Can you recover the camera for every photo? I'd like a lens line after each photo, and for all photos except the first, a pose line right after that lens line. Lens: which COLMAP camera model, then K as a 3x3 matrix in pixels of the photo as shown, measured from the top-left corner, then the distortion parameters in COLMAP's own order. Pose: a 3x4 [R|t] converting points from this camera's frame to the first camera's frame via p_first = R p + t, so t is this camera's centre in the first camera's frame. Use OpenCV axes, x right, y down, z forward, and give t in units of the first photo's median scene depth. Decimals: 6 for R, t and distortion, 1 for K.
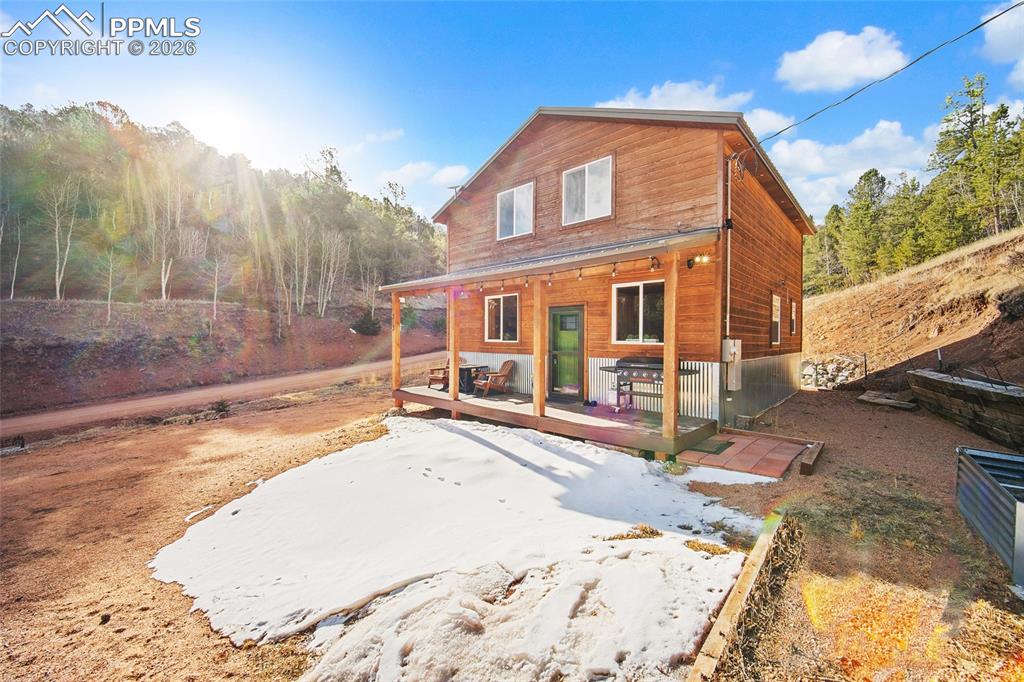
lens RADIAL K [[421.4, 0, 510.6], [0, 421.4, 339.6], [0, 0, 1]] dist [0.003607, 0.000192]
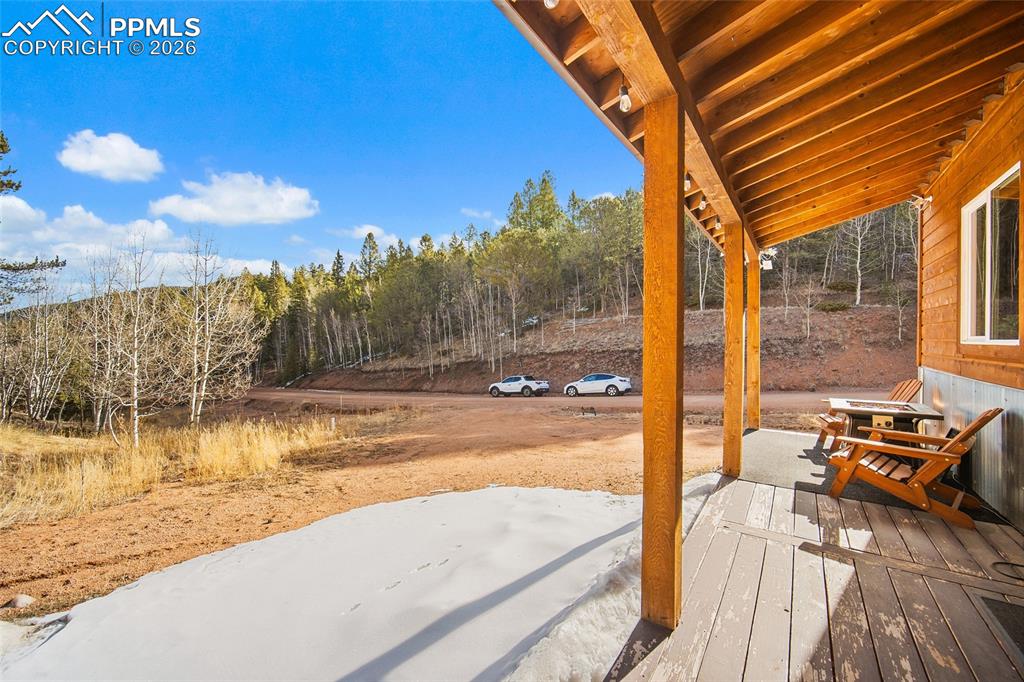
lens RADIAL K [[421.4, 0, 512.0], [0, 421.4, 339.9], [0, 0, 1]] dist [0.003607, 0.000192]
pose [[0.163384, -0.004210, -0.986554, 0.103039], [-0.002889, 0.999985, -0.004746, 0.002190], [0.986558, 0.003625, 0.163369, 0.247434]]
